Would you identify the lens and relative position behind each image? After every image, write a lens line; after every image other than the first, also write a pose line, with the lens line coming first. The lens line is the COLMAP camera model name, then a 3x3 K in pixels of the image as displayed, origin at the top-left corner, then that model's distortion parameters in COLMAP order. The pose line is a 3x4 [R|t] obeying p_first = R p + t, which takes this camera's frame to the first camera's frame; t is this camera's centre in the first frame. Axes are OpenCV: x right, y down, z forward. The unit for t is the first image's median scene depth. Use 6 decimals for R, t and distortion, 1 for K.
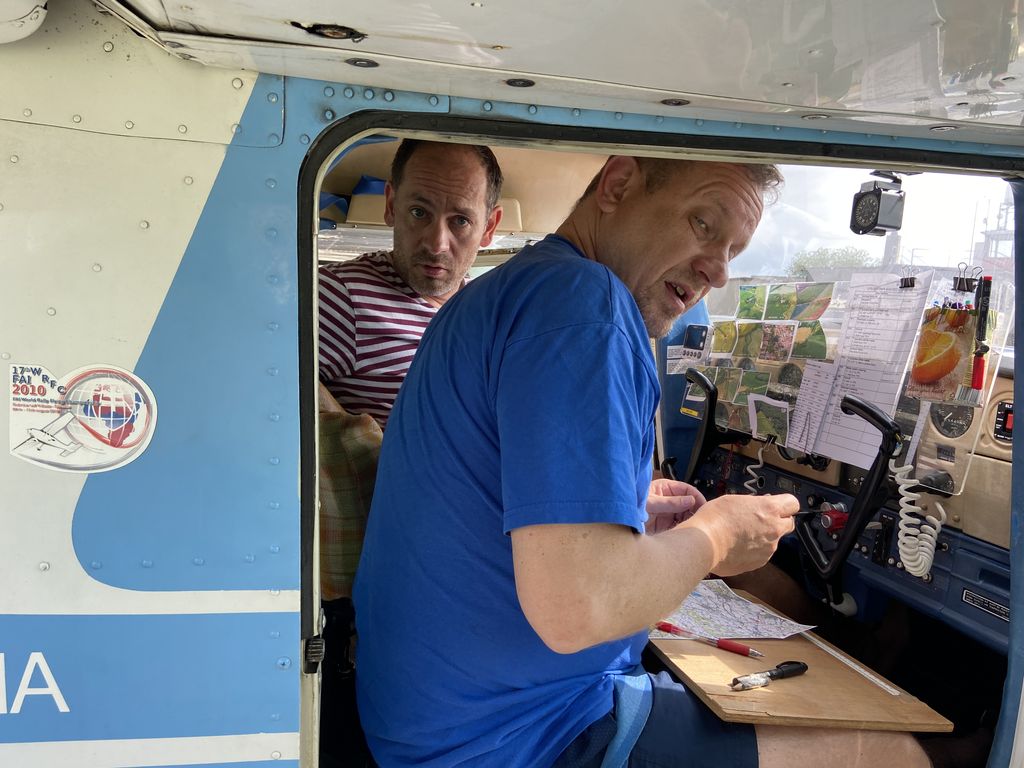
lens RADIAL K [[781.1, 0, 511.0], [0, 781.1, 380.8], [0, 0, 1]] dist [0.069326, -0.072594]
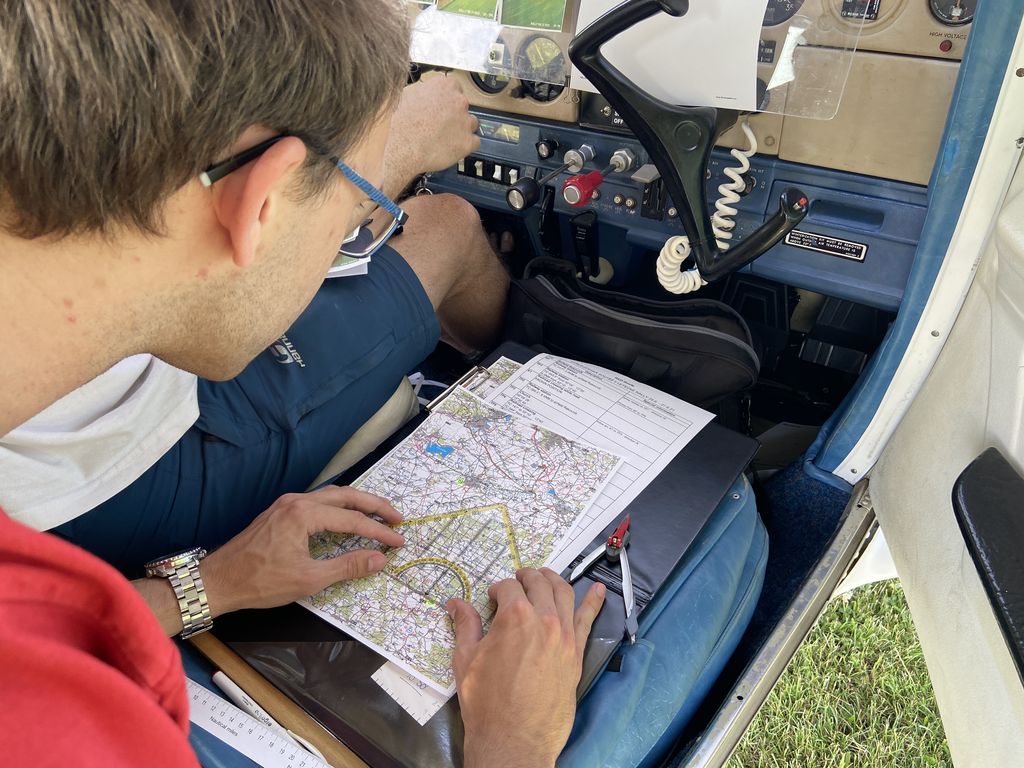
lens RADIAL K [[781.1, 0, 502.8], [0, 781.1, 382.0], [0, 0, 1]] dist [0.069326, -0.072594]
pose [[0.808022, -0.382079, 0.448460, -0.075666], [0.127308, 0.856445, 0.500295, -0.042619], [-0.575234, -0.347157, 0.740667, 0.544725]]
